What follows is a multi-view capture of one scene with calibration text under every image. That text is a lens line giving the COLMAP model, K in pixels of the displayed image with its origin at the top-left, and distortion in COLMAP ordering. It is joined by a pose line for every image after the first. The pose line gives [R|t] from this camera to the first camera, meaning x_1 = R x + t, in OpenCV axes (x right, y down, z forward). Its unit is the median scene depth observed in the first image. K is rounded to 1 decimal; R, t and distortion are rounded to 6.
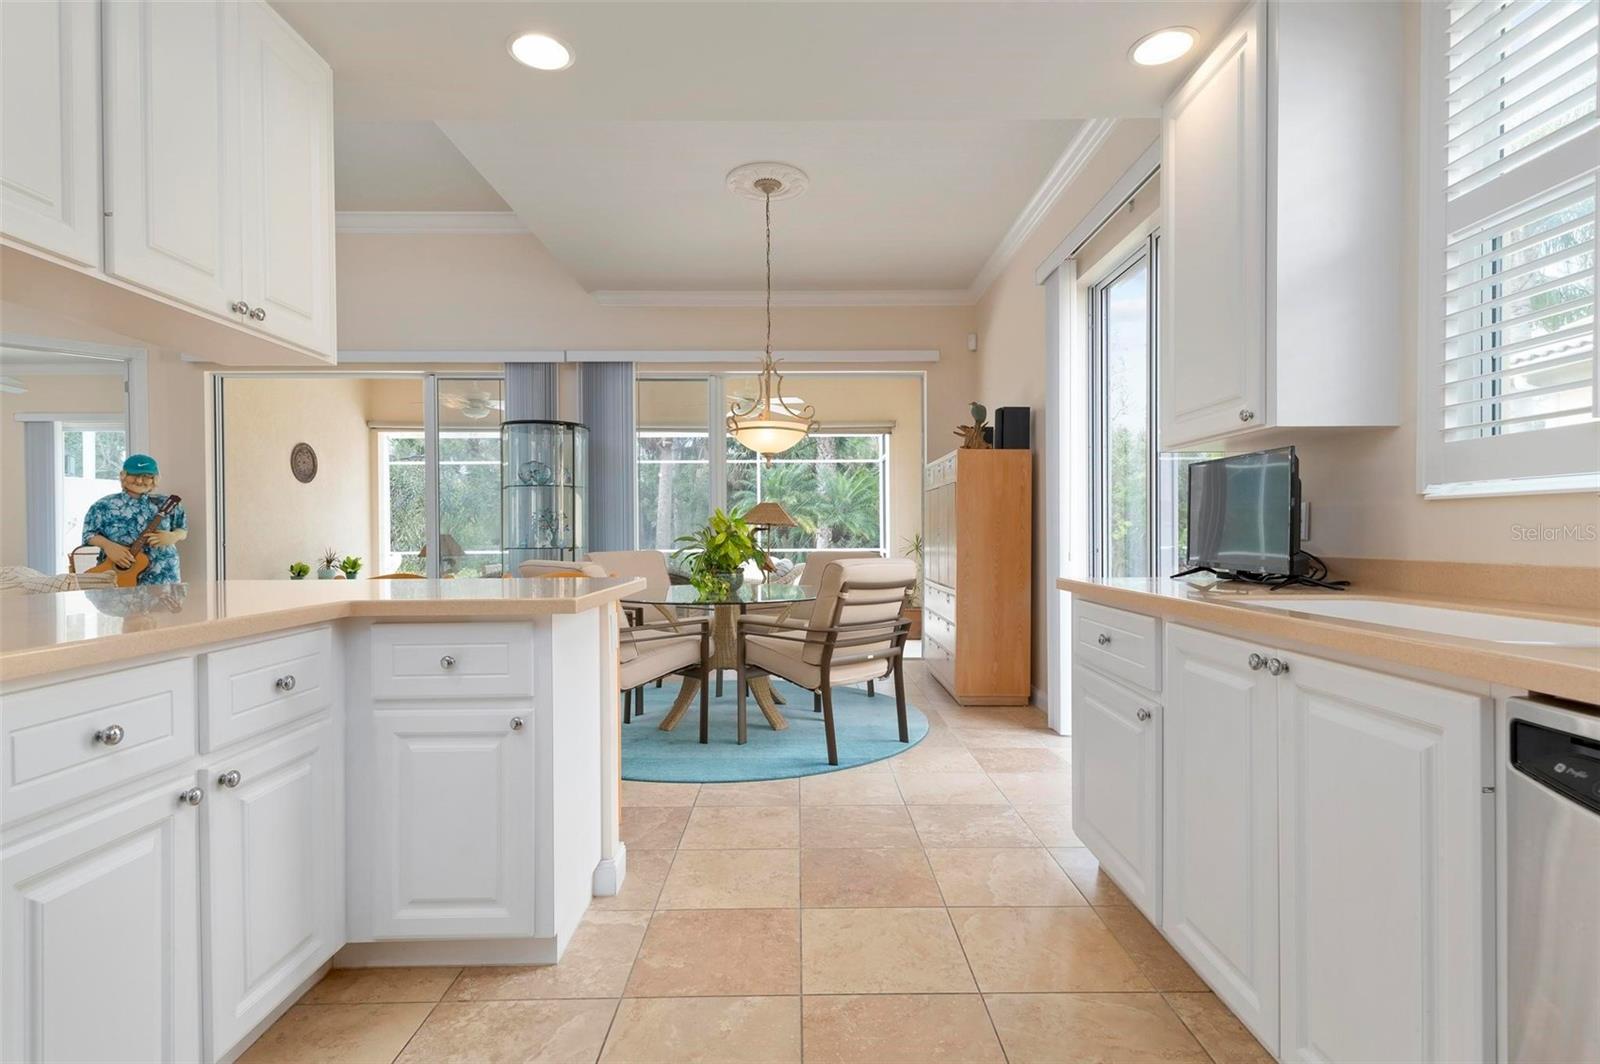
lens RADIAL K [[781.4, 0, 809.0], [0, 781.4, 538.2], [0, 0, 1]] dist [0.005140, 0.000174]
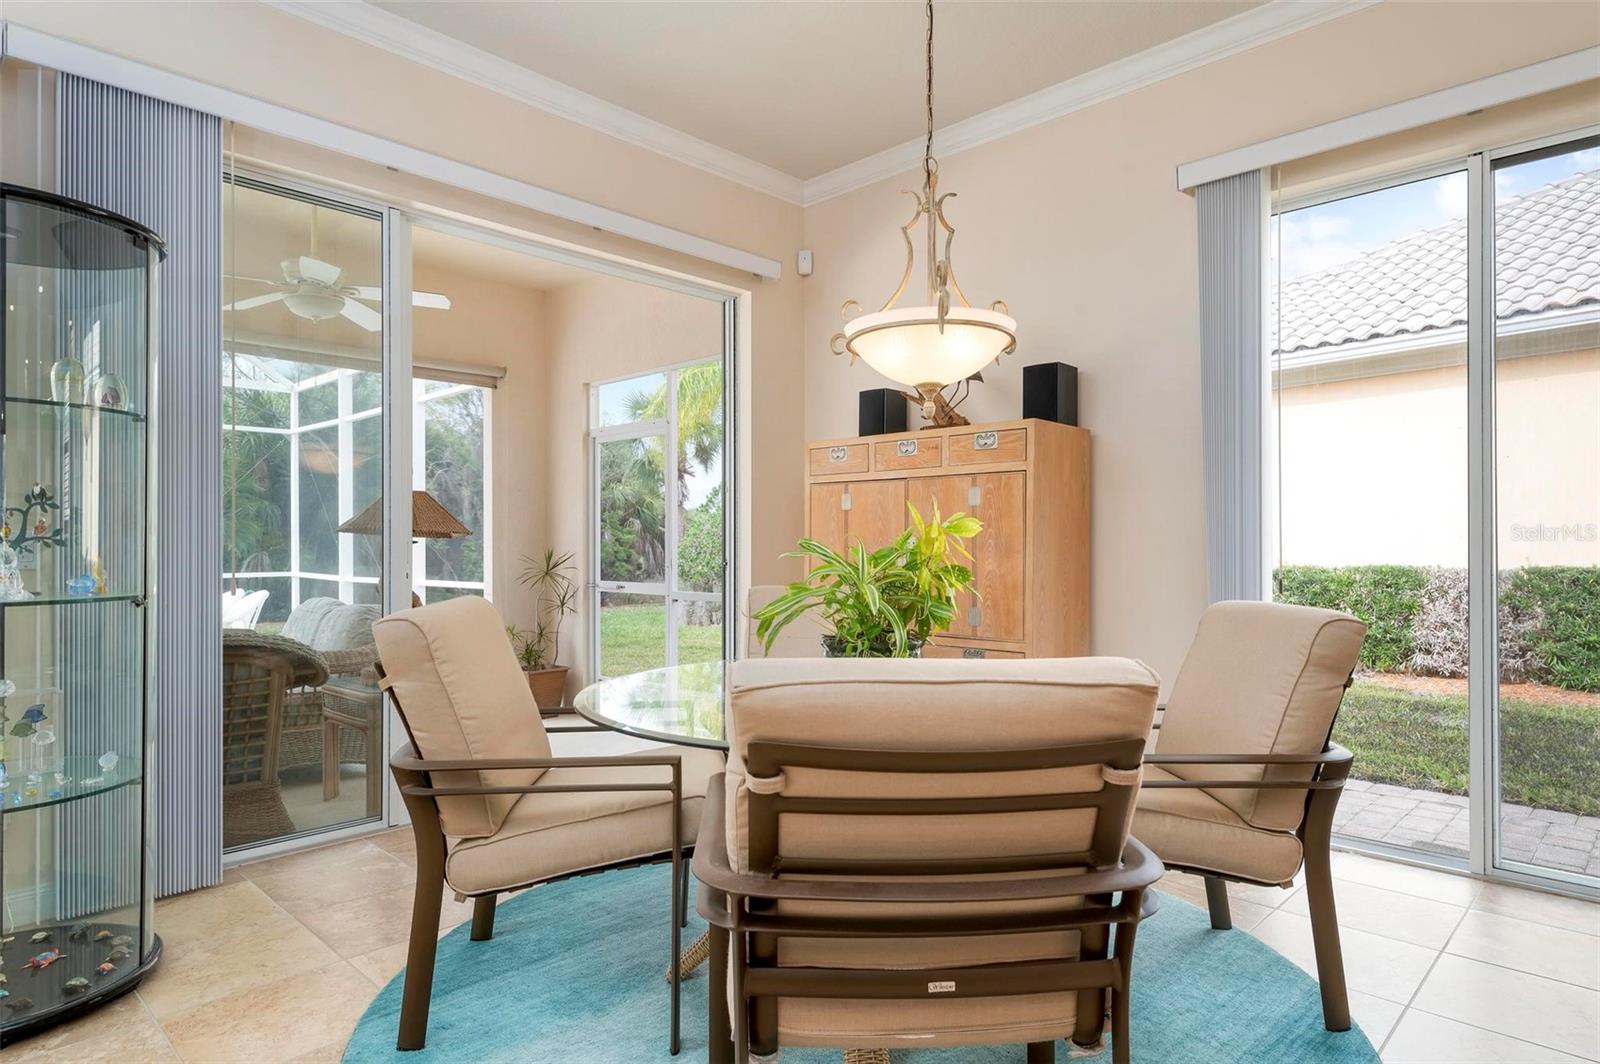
lens RADIAL K [[915.9, 0, 804.1], [0, 915.9, 536.4], [0, 0, 1]] dist [0.023036, 0.000115]
pose [[0.709642, 0.010295, 0.704488, -0.372335], [0.001660, 0.999866, -0.016284, -0.006623], [-0.704561, 0.012725, 0.709530, 0.497187]]
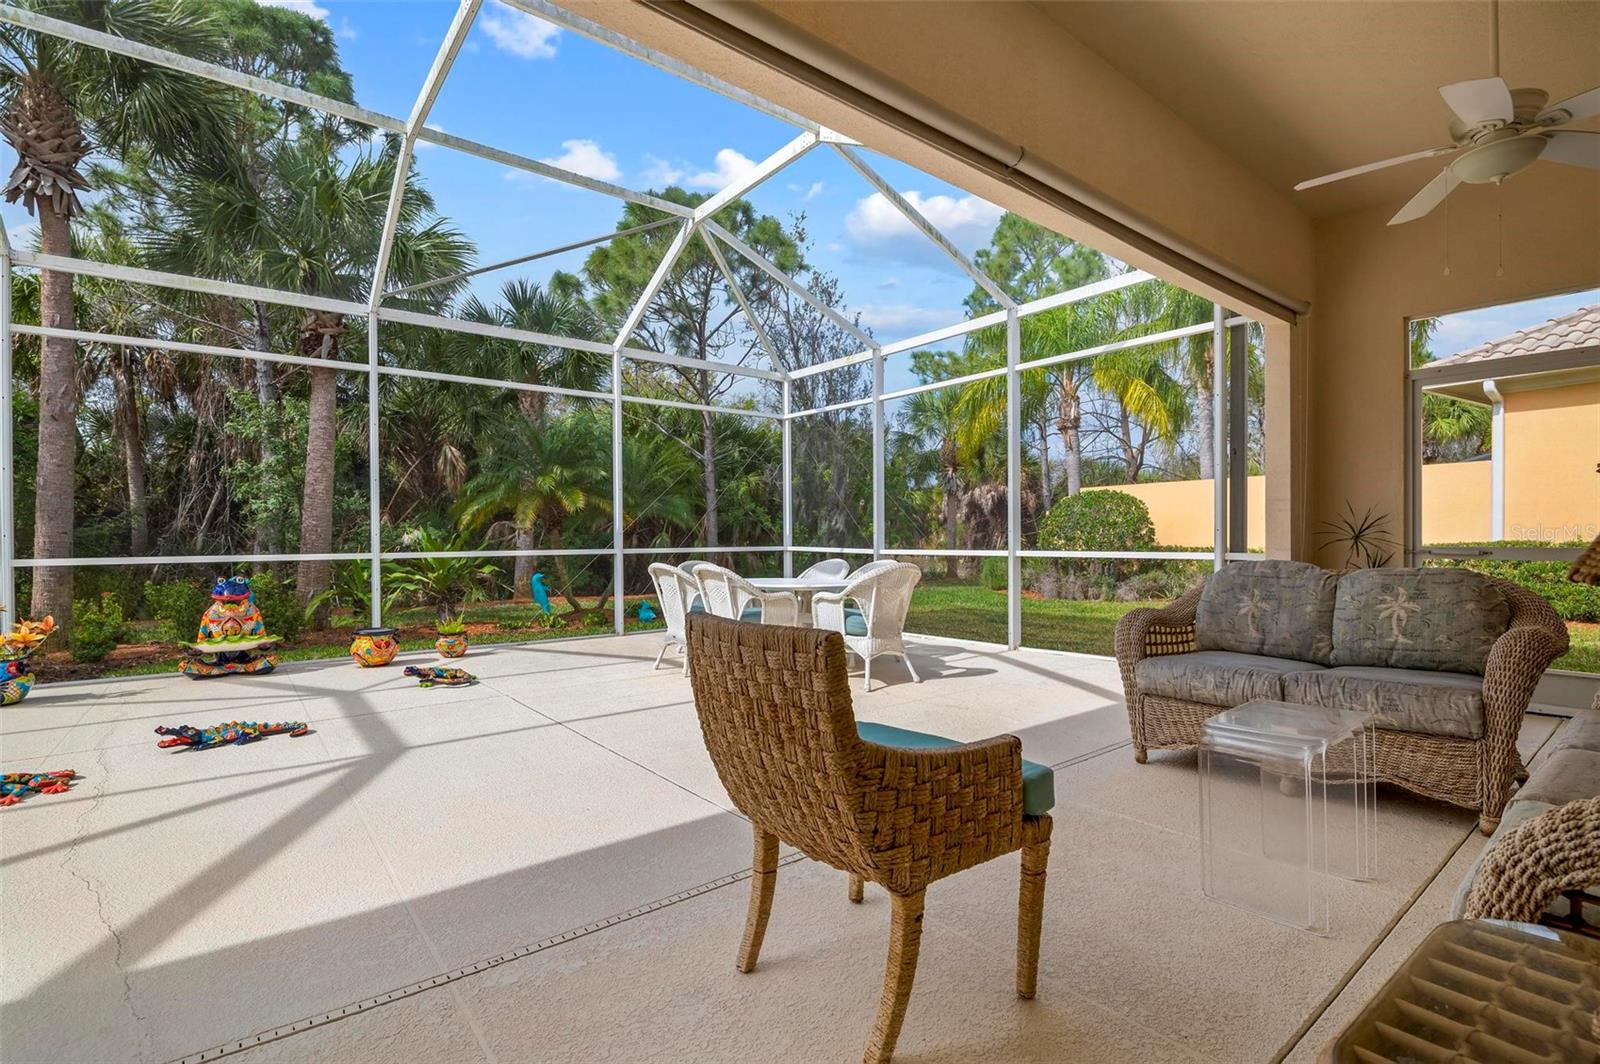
lens RADIAL K [[733.6, 0, 804.9], [0, 733.6, 538.4], [0, 0, 1]] dist [-0.001684, -0.007954]
pose [[0.795862, 0.000239, 0.605478, -0.754402], [0.004248, 0.999973, -0.005978, 0.027164], [-0.605464, 0.007330, 0.795839, 1.297535]]
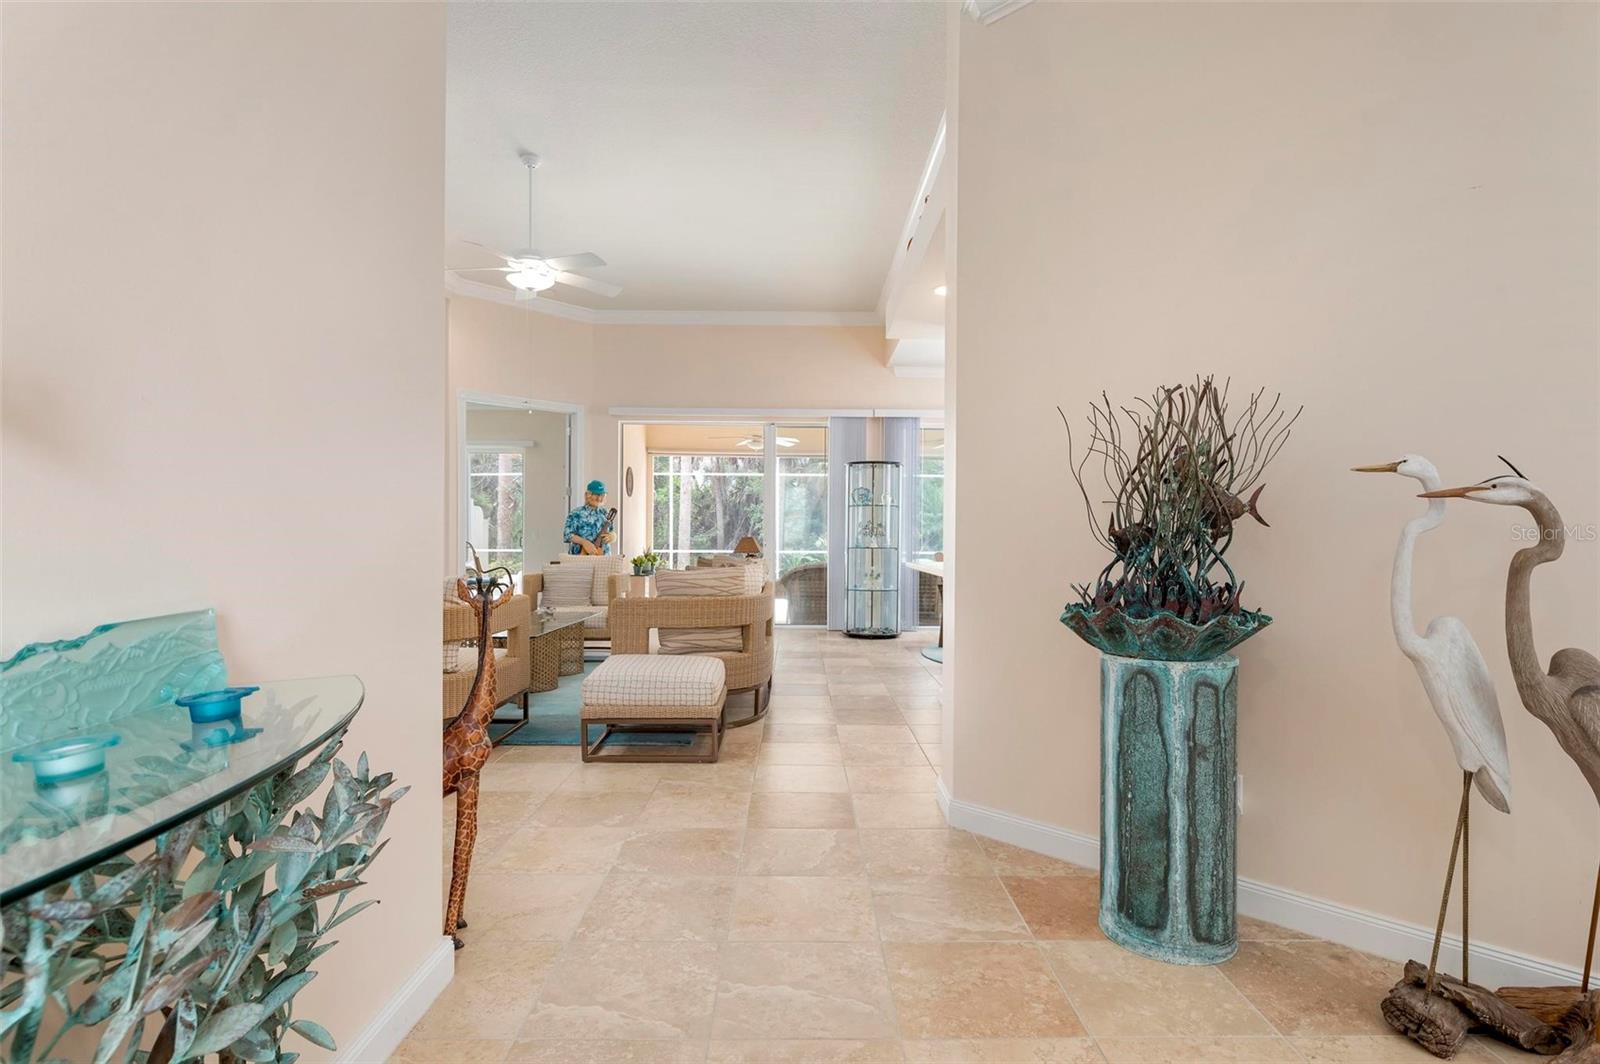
lens RADIAL K [[781.4, 0, 809.0], [0, 781.4, 538.2], [0, 0, 1]] dist [0.005140, 0.000174]
pose [[0.999916, 0.012917, 0.001426, -0.458615], [-0.012913, 0.999913, -0.002652, 0.000337], [-0.001460, 0.002633, 0.999995, -0.463707]]
